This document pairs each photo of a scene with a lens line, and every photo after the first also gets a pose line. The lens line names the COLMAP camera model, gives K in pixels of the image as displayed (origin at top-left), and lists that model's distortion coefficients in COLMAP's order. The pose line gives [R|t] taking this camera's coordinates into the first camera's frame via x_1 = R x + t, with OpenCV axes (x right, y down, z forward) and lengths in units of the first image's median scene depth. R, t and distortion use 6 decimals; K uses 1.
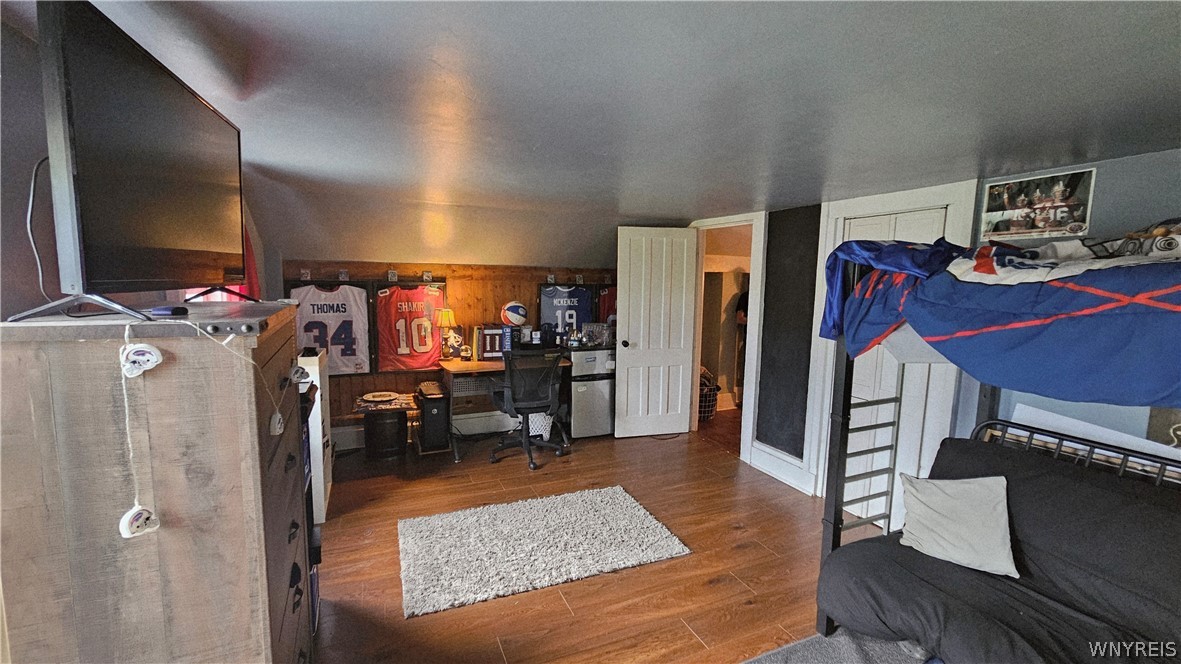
lens RADIAL K [[478.5, 0, 587.6], [0, 478.5, 333.0], [0, 0, 1]] dist [0.001880, 0.000080]
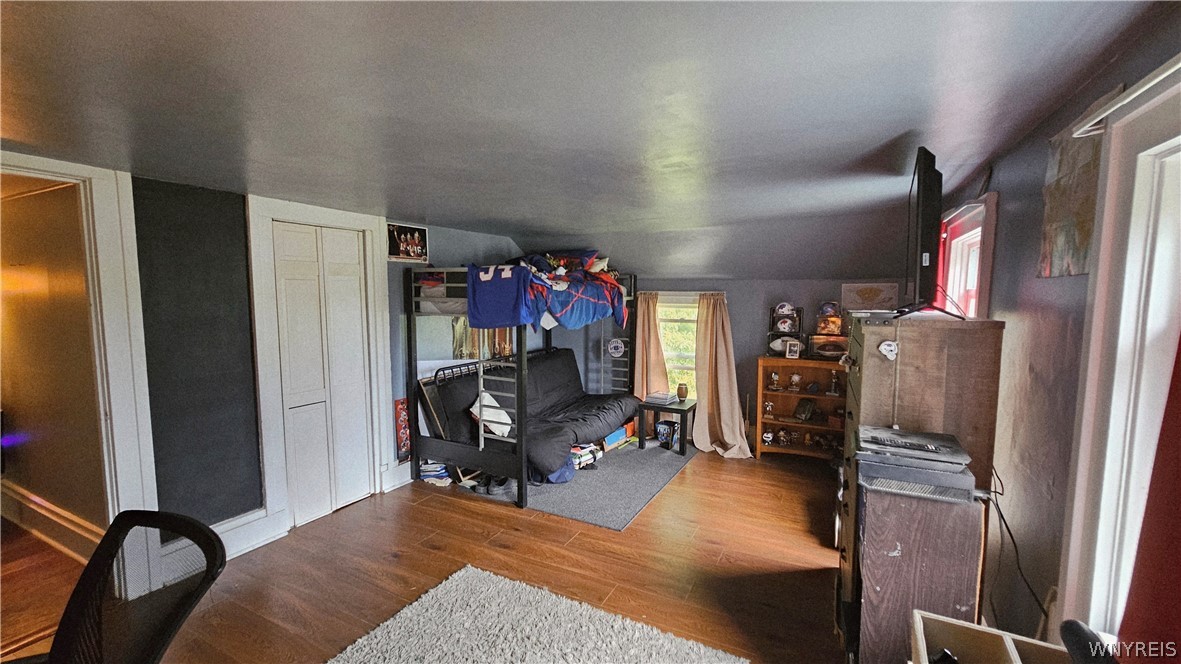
lens RADIAL K [[478.5, 0, 591.6], [0, 478.5, 332.1], [0, 0, 1]] dist [0.001880, 0.000080]
pose [[-0.620945, -0.086509, 0.779066, -0.772558], [0.075915, 0.982582, 0.169615, -0.188931], [-0.780169, 0.164464, -0.603562, 1.522146]]
